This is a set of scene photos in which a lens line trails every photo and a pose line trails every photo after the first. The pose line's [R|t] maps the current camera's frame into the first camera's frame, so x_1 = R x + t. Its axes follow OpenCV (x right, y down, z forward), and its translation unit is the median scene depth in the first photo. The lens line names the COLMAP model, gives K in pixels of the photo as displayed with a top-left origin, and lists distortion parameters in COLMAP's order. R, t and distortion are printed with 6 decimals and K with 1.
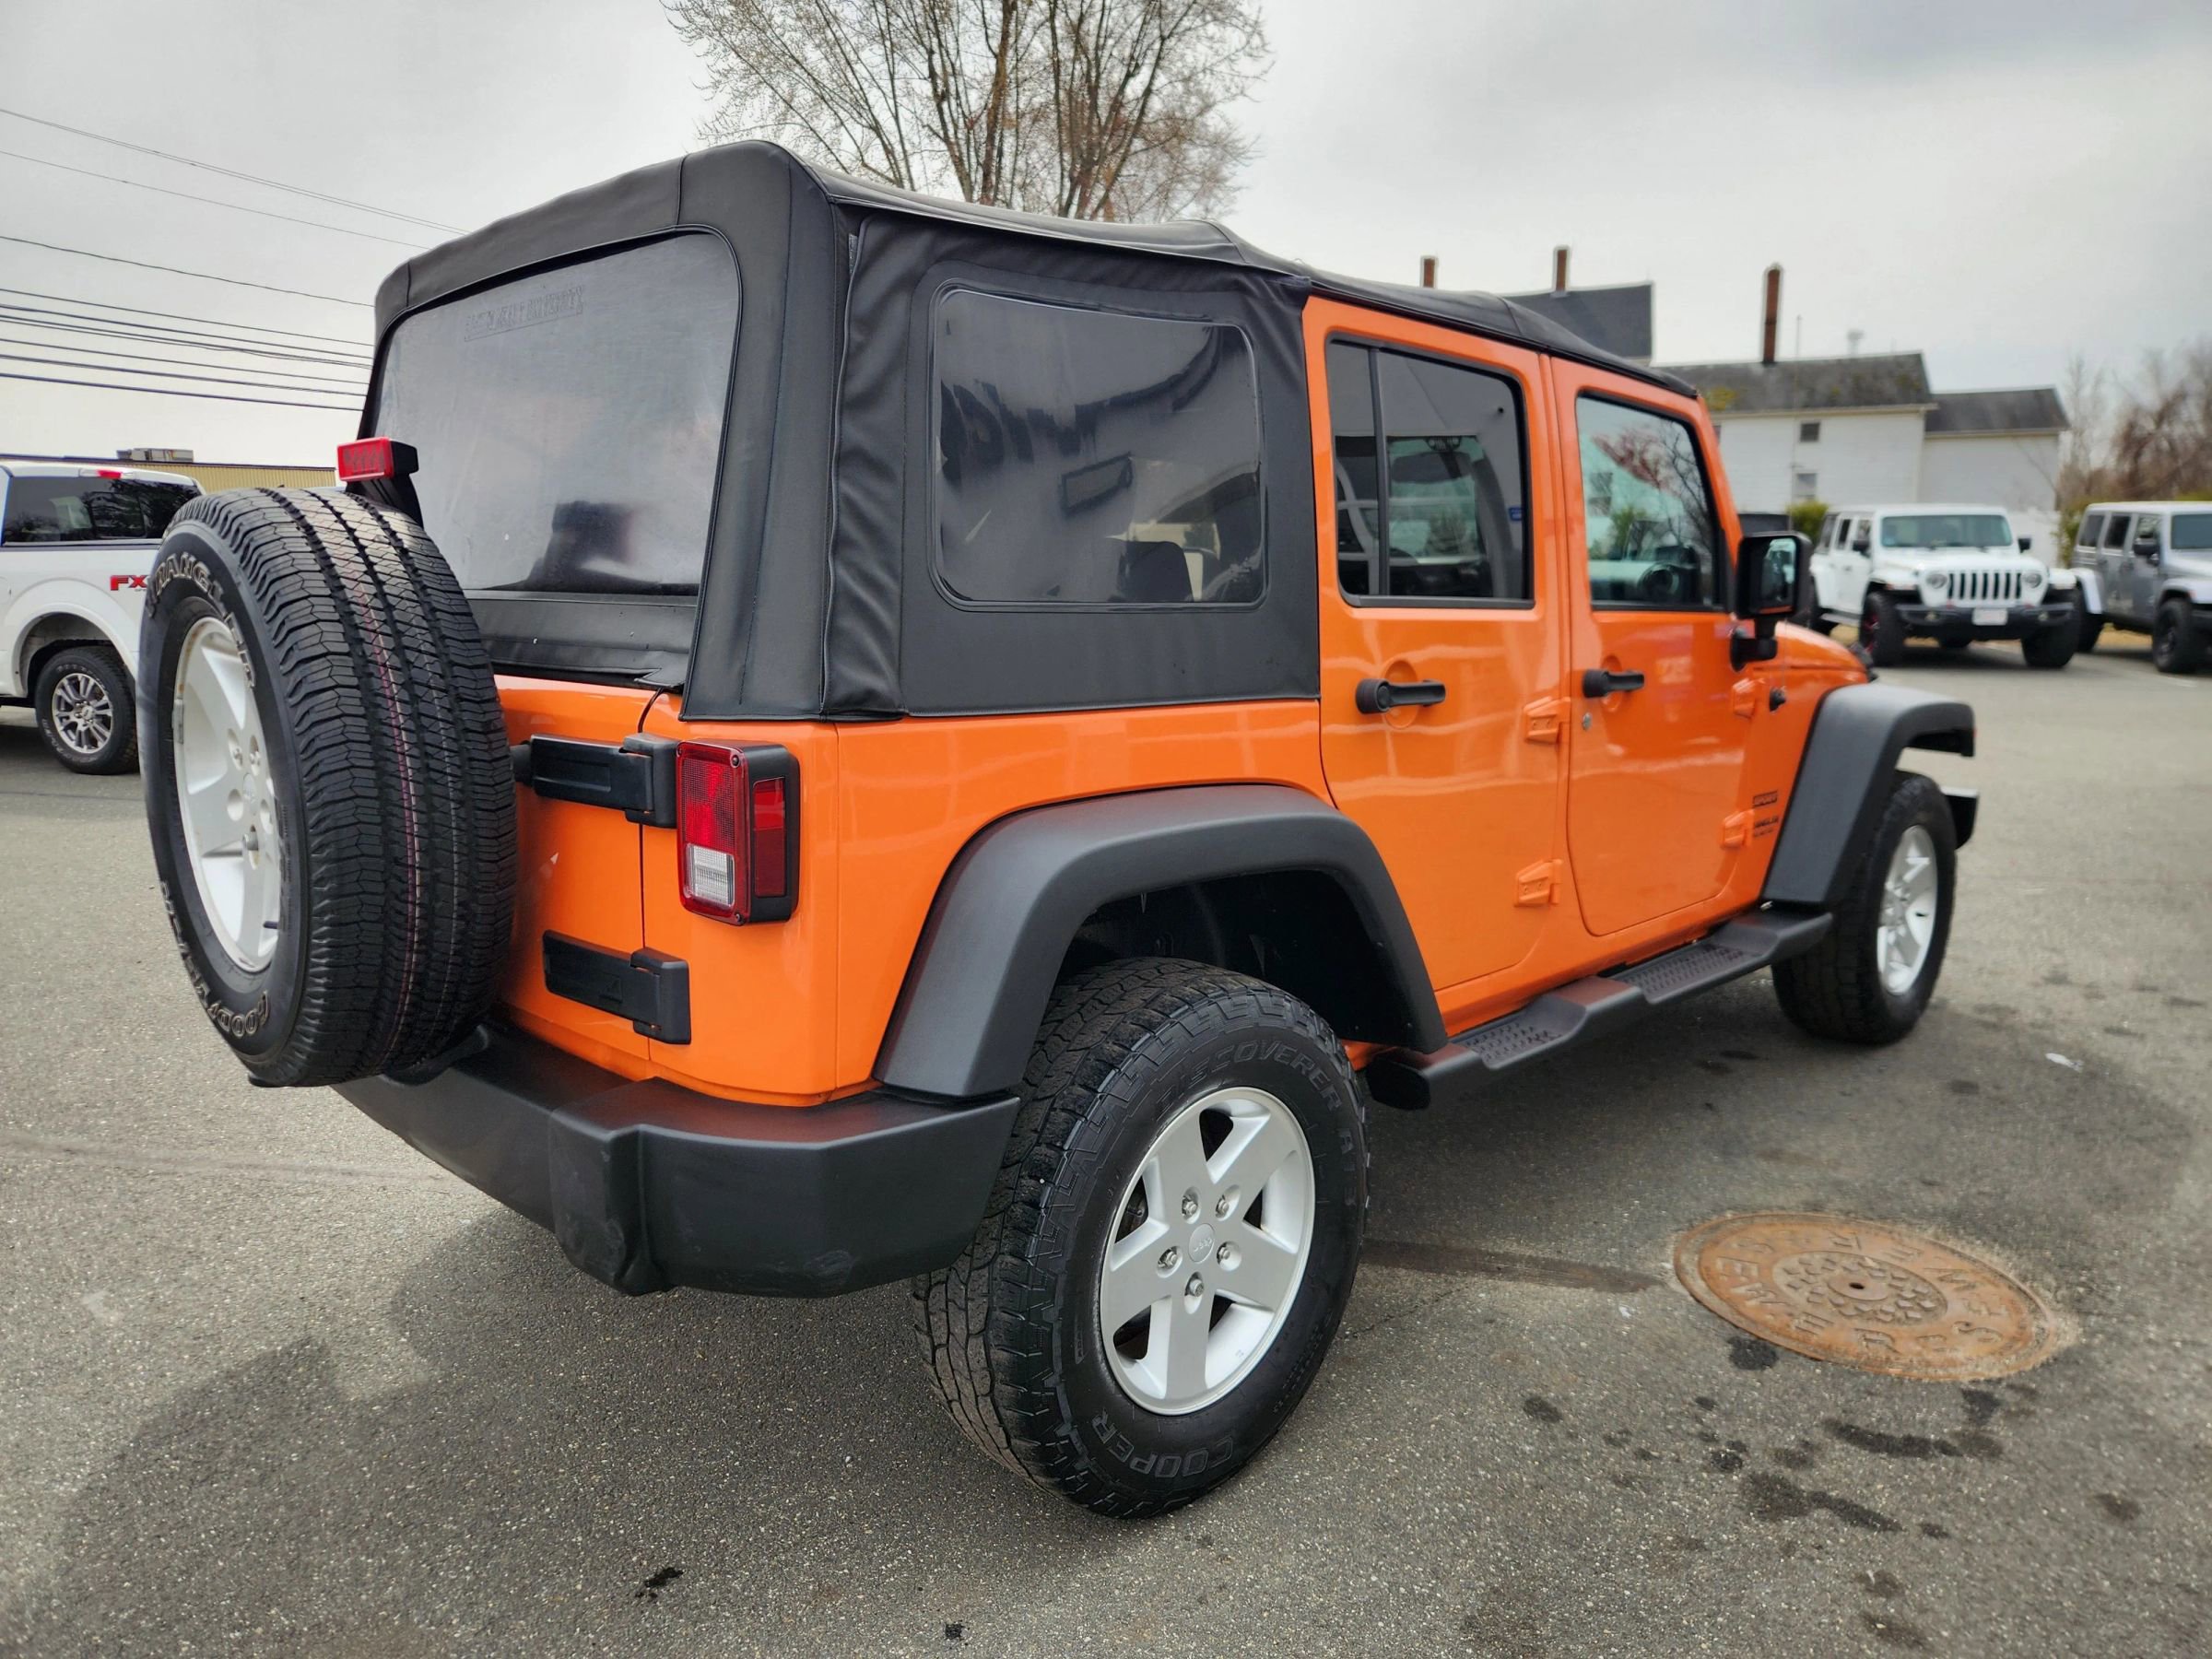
lens RADIAL K [[1487.3, 0, 1095.5], [0, 1487.3, 831.4], [0, 0, 1]] dist [0.064637, -0.050695]
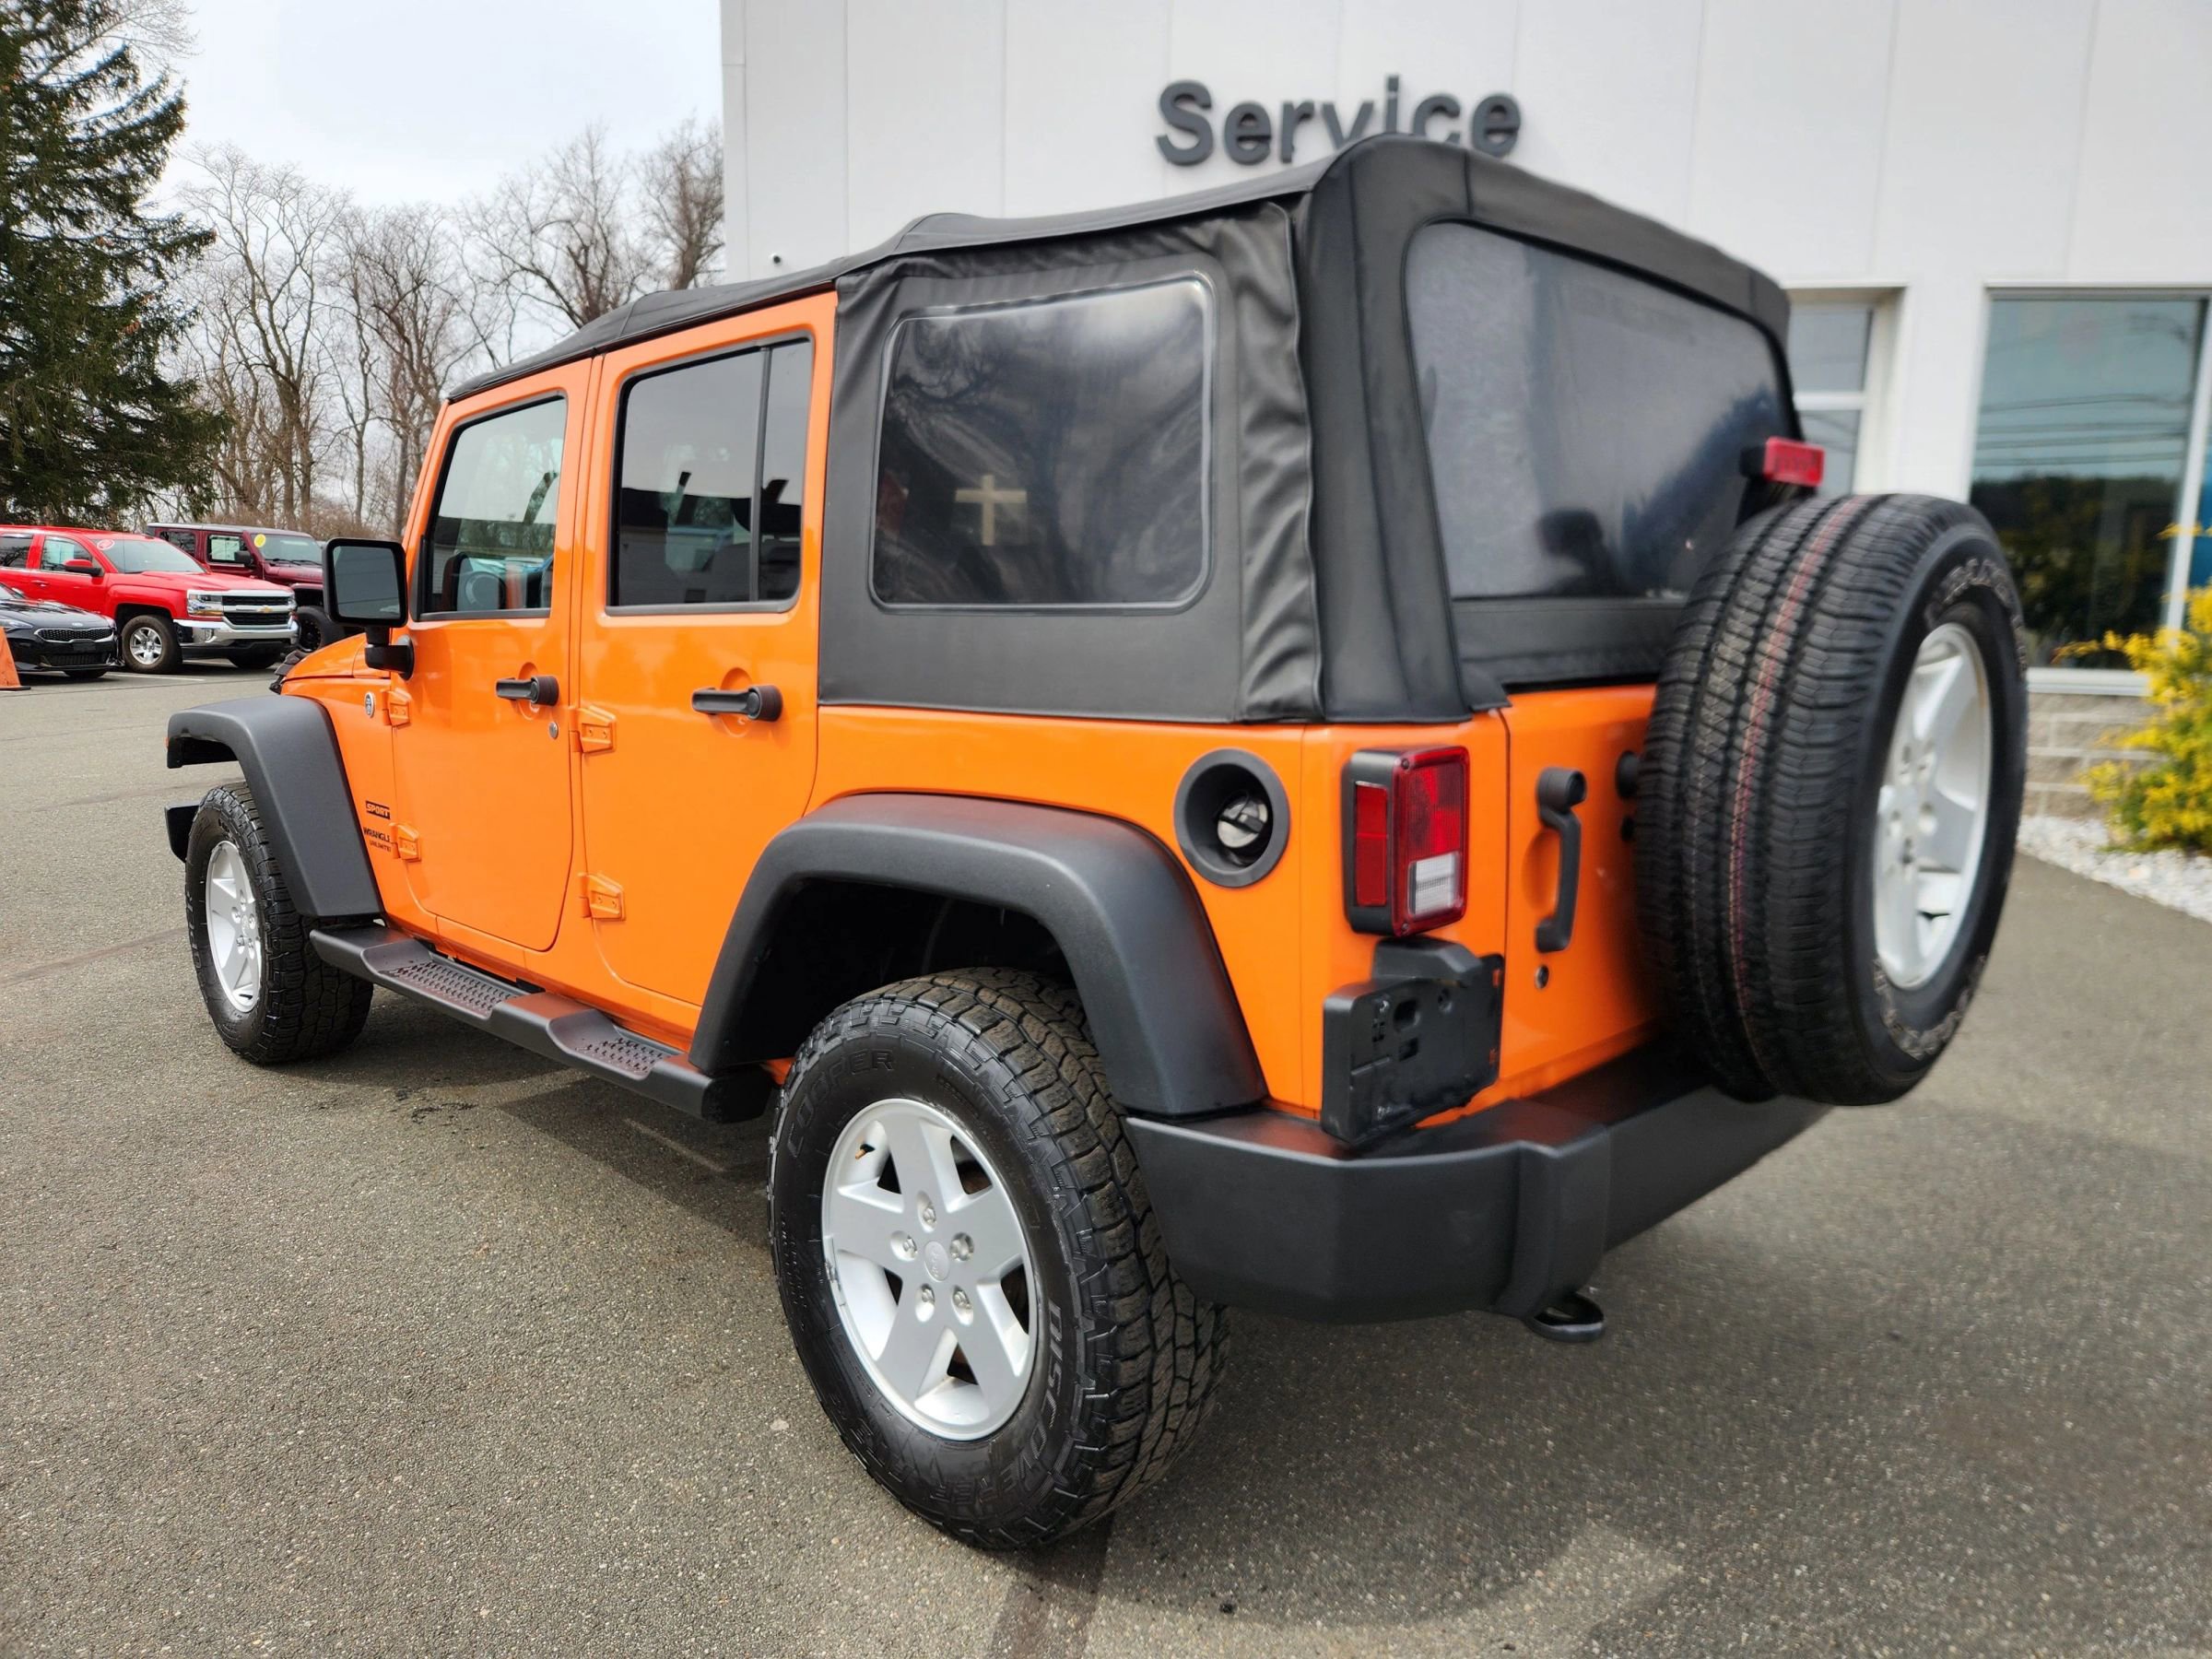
lens RADIAL K [[1487.3, 0, 1099.0], [0, 1487.3, 825.5], [0, 0, 1]] dist [0.064637, -0.050695]
pose [[-0.010689, -0.148797, 0.988810, -1.223608], [0.163841, 0.975242, 0.148526, -0.192050], [-0.986429, 0.163595, 0.013955, 1.210153]]
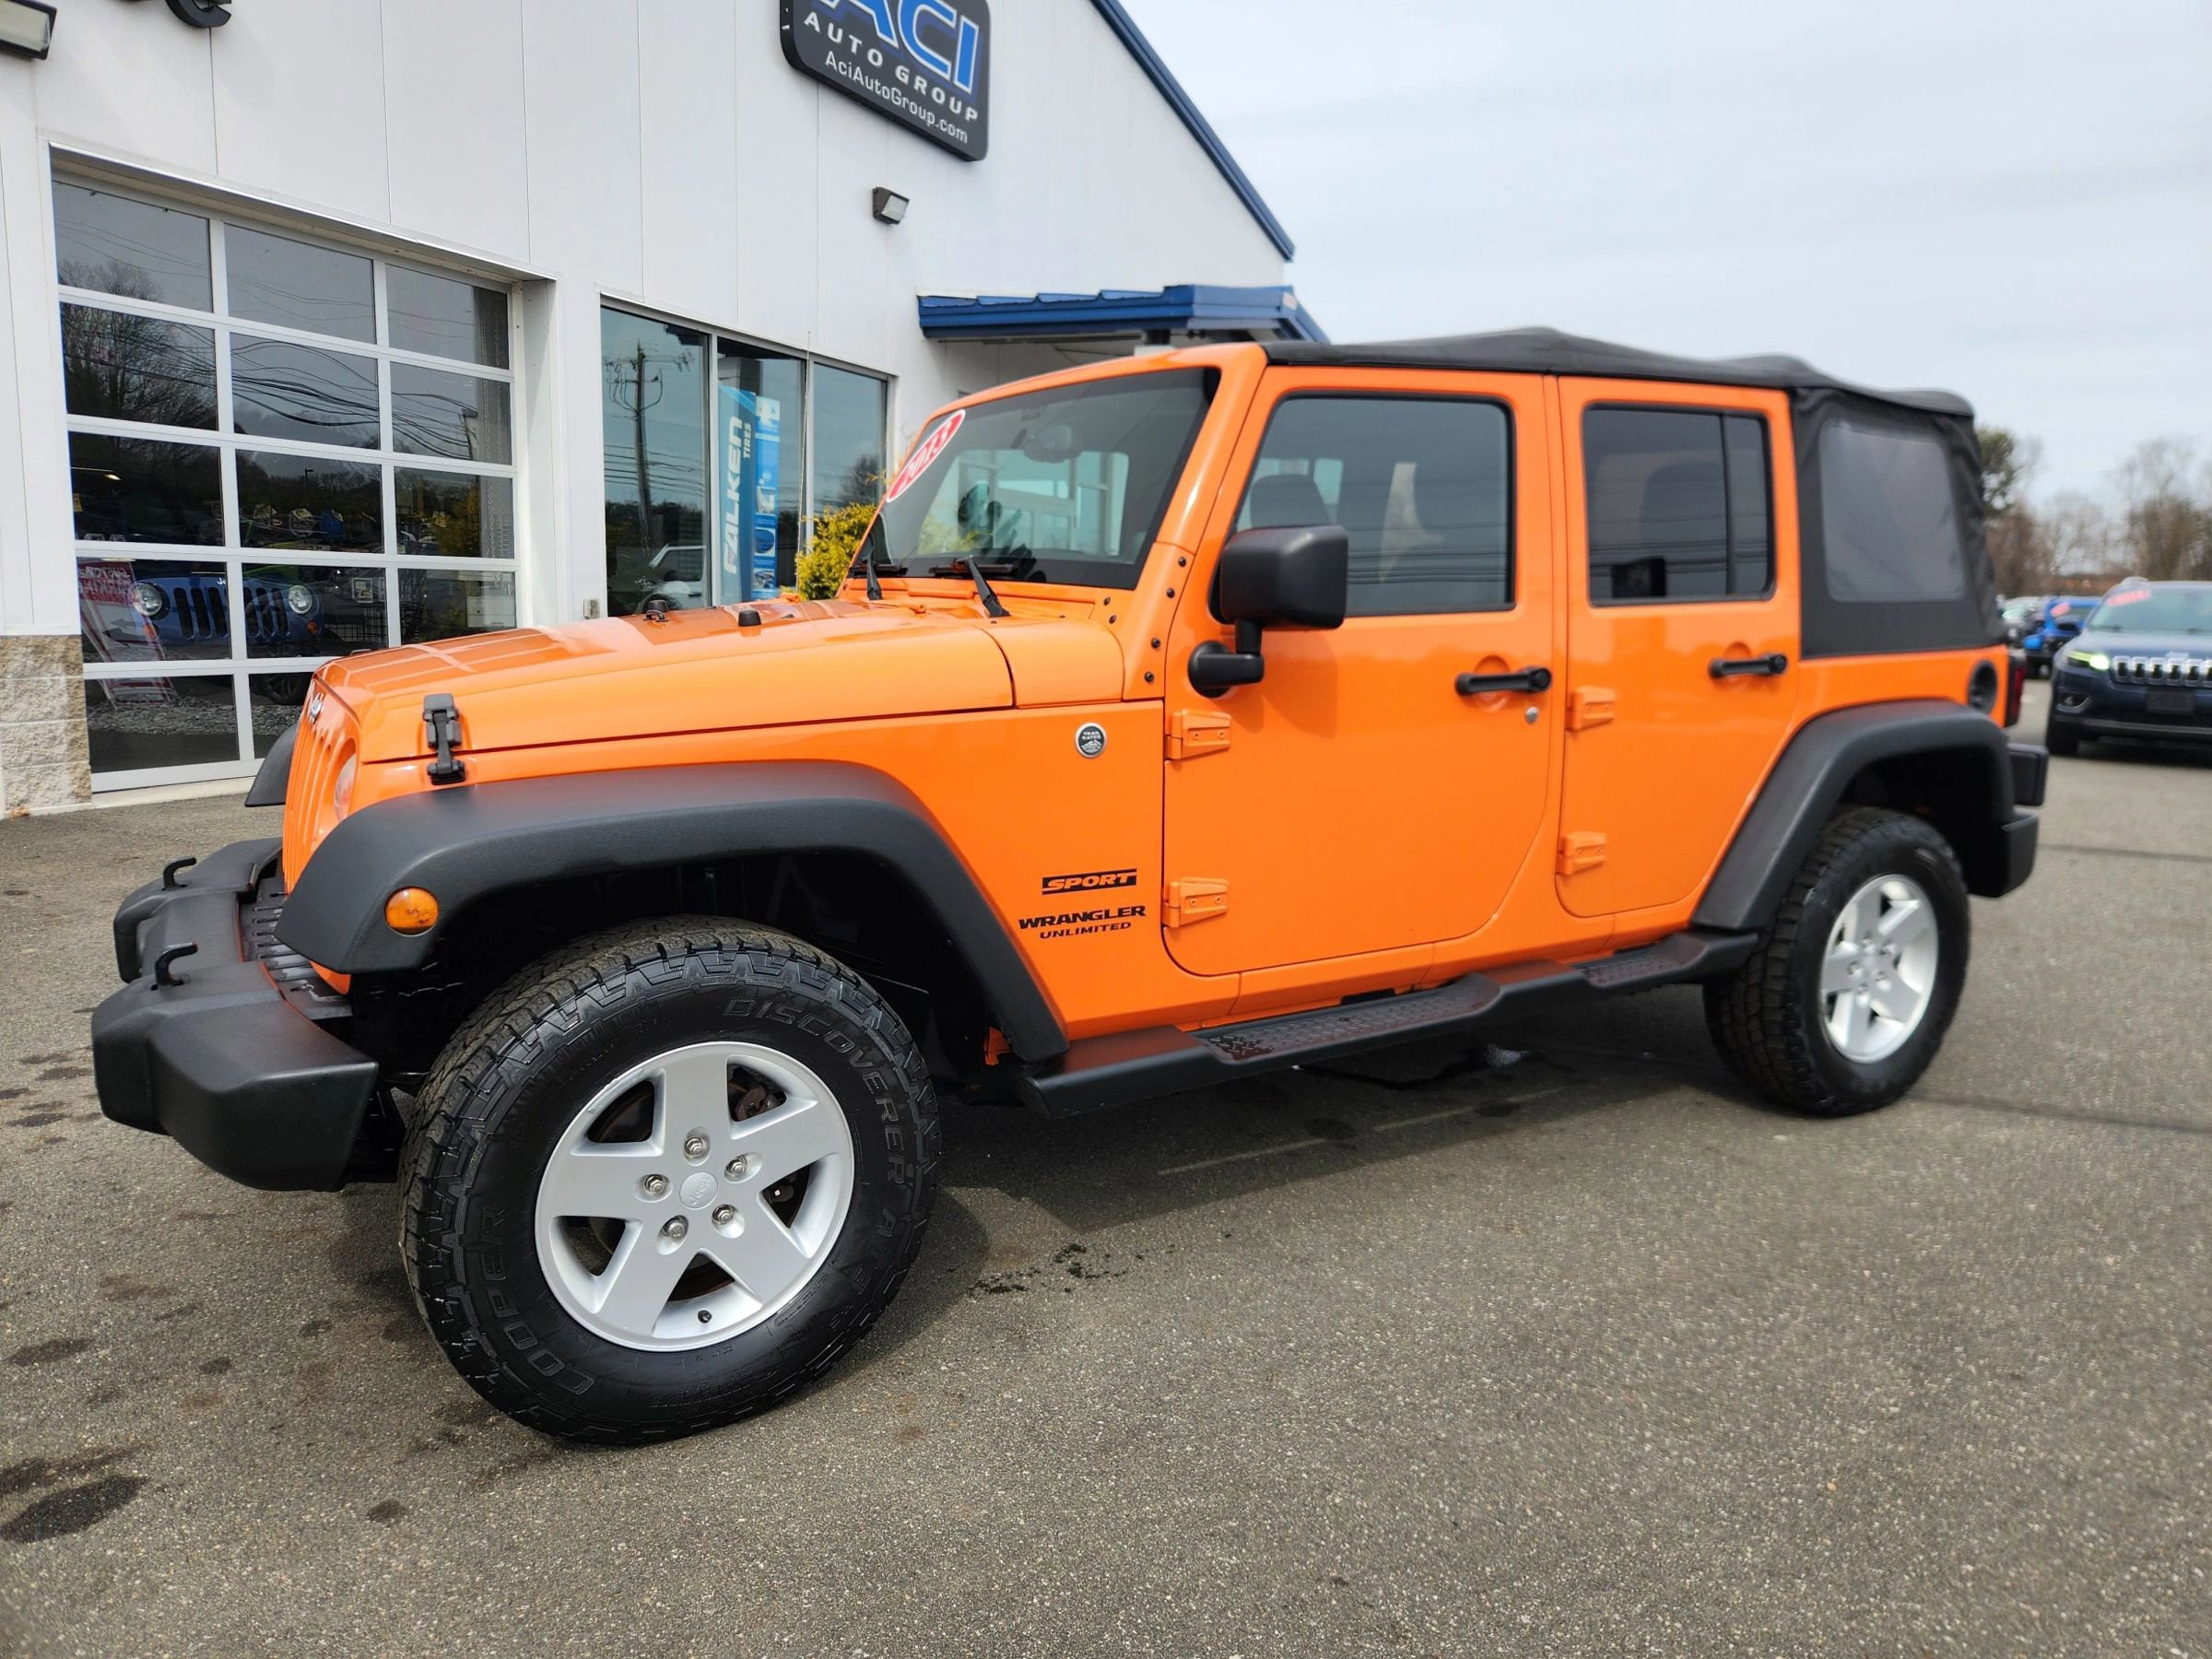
lens RADIAL K [[1487.3, 0, 1110.6], [0, 1487.3, 810.7], [0, 0, 1]] dist [0.064637, -0.050695]
pose [[-0.970270, -0.054835, 0.235733, -0.031987], [0.024564, 0.946655, 0.321310, -0.494031], [-0.240777, 0.317548, -0.917164, 2.873403]]
